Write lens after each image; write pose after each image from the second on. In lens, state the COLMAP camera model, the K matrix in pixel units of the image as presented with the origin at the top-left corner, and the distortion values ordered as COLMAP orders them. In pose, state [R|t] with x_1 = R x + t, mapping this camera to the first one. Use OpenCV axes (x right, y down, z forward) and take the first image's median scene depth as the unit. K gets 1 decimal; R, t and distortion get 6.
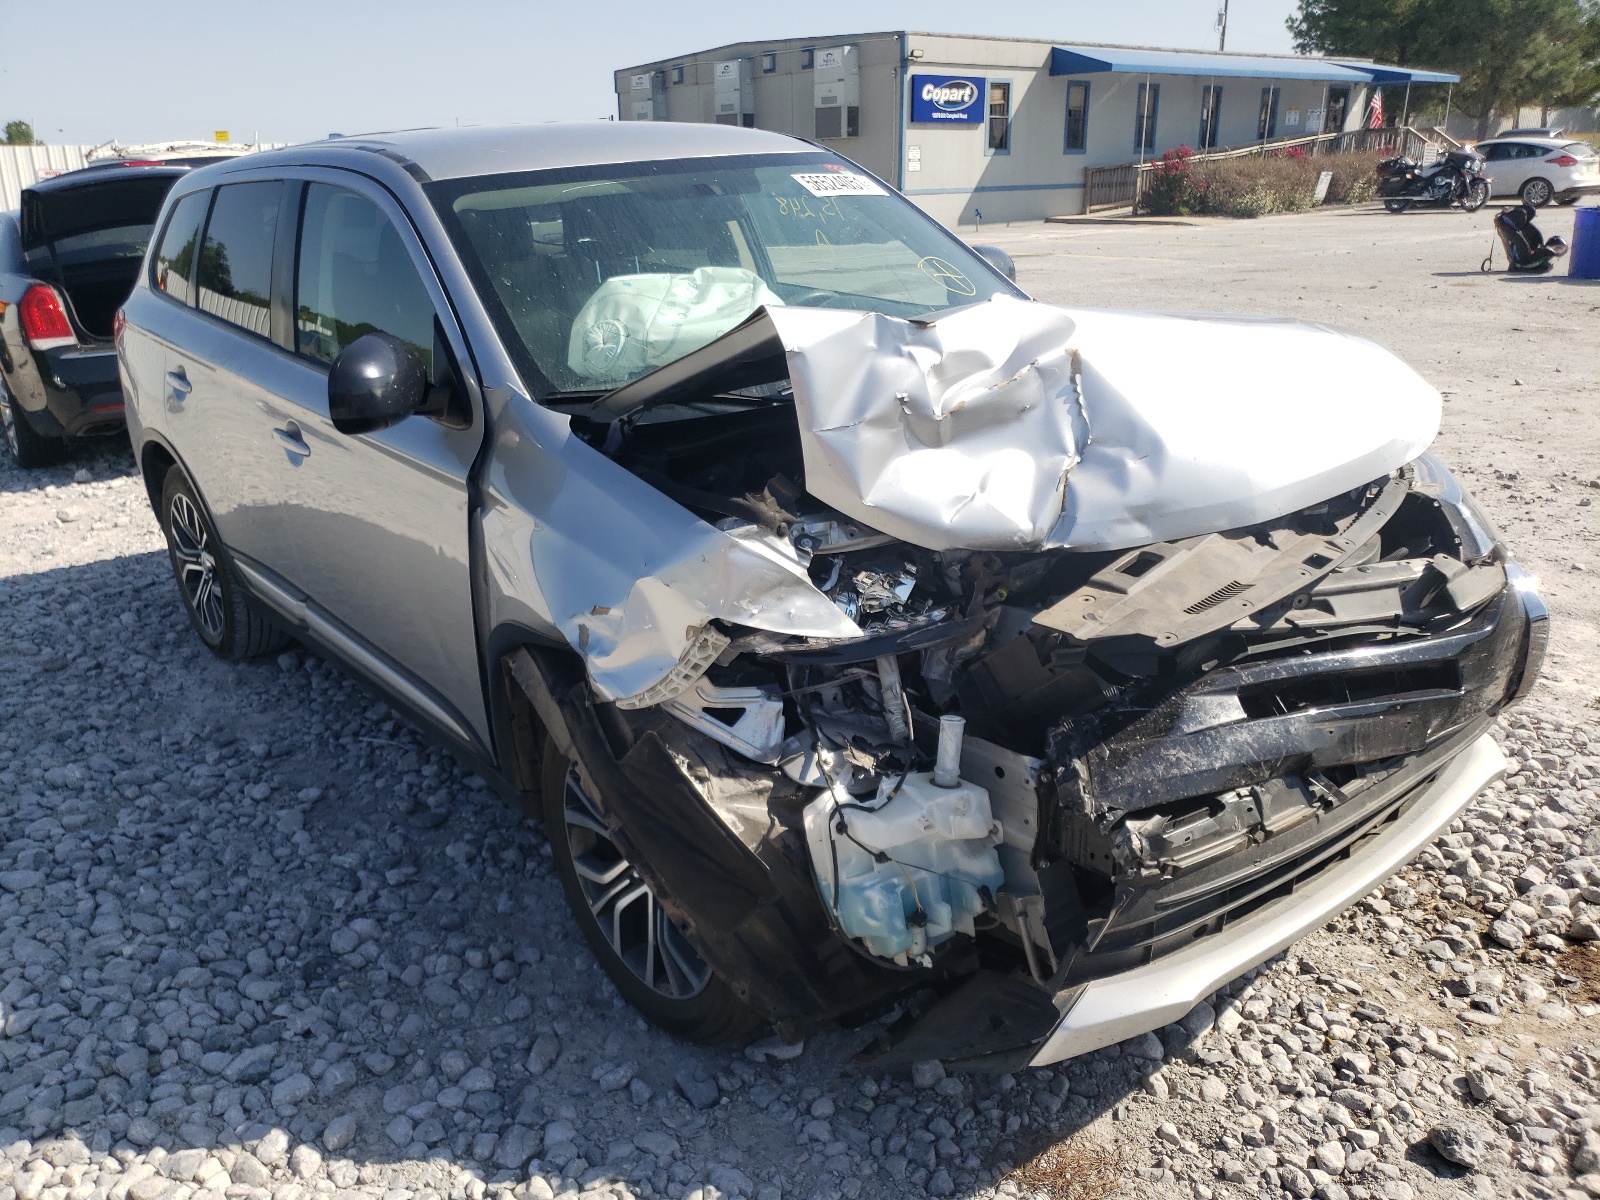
lens RADIAL K [[1257.1, 0, 800.6], [0, 1257.1, 652.9], [0, 0, 1]] dist [0.059163, -0.055907]
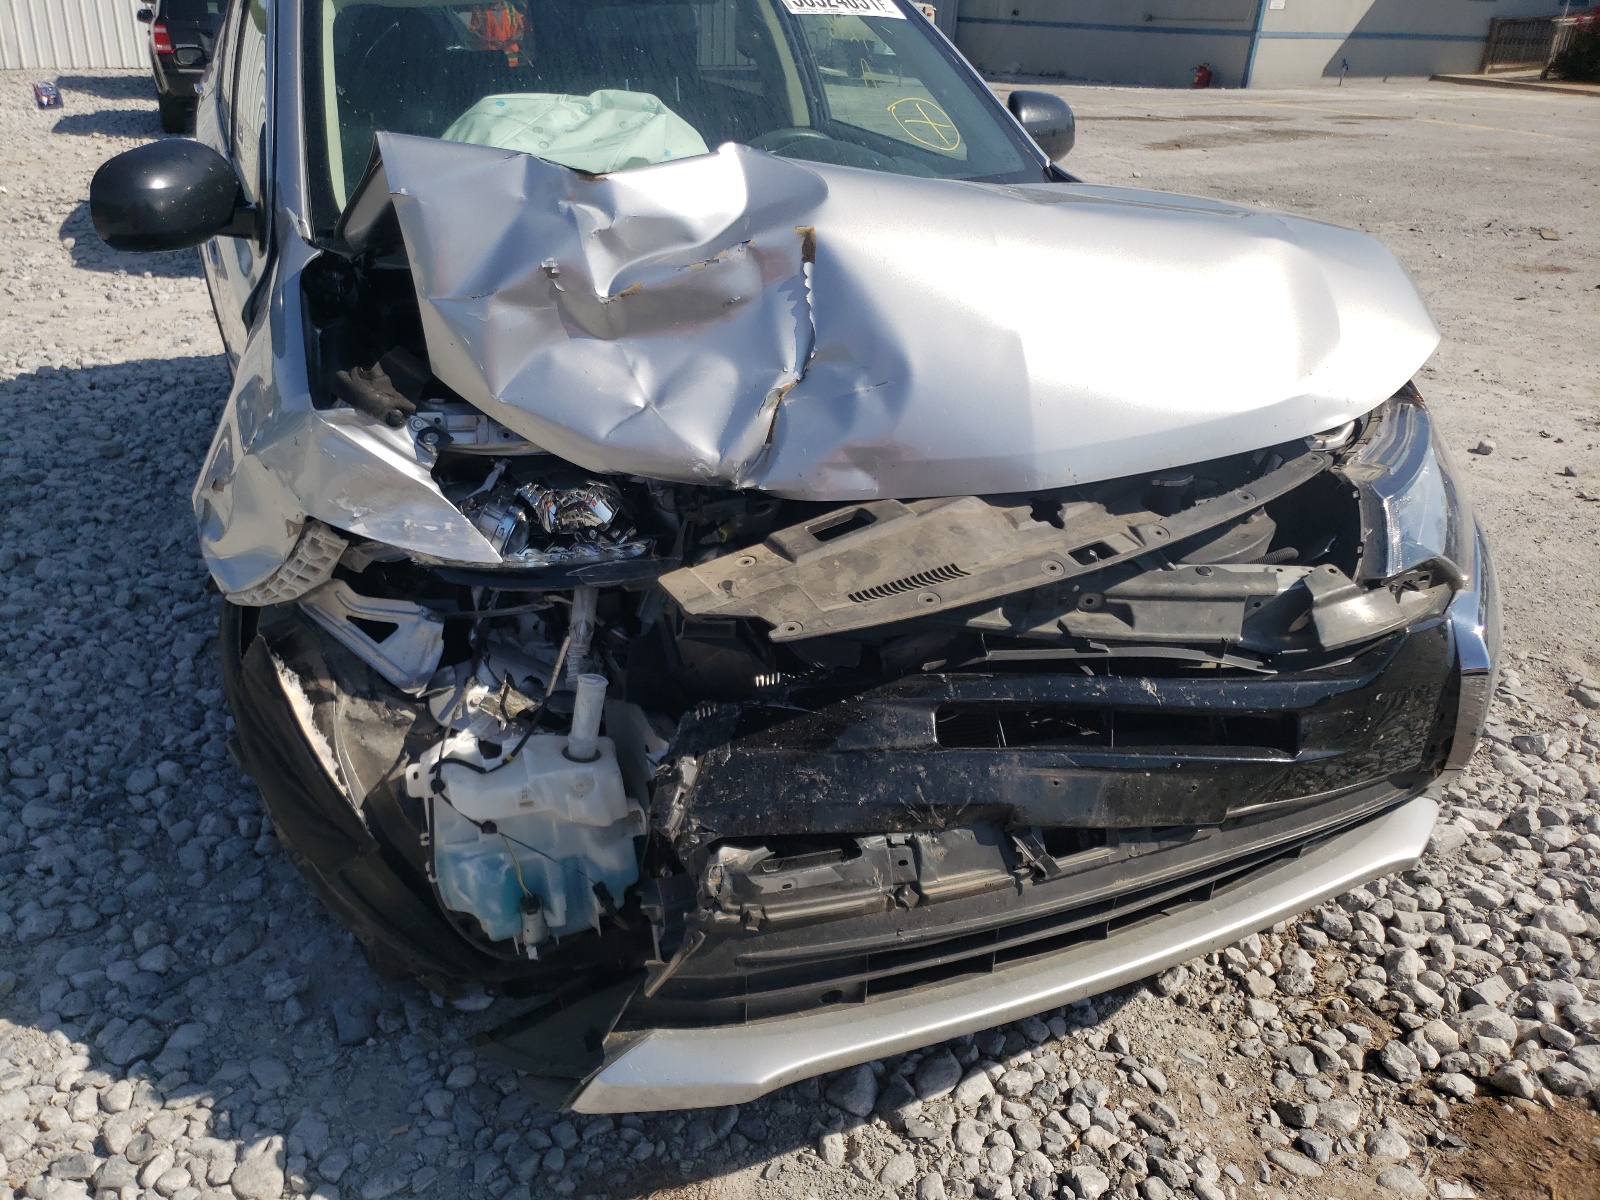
lens RADIAL K [[1257.1, 0, 800.6], [0, 1257.1, 652.9], [0, 0, 1]] dist [0.059163, -0.055907]
pose [[0.961306, 0.167560, -0.218667, 0.380277], [-0.141882, 0.981523, 0.128379, -0.078885], [0.236138, -0.092386, 0.967318, 0.219432]]
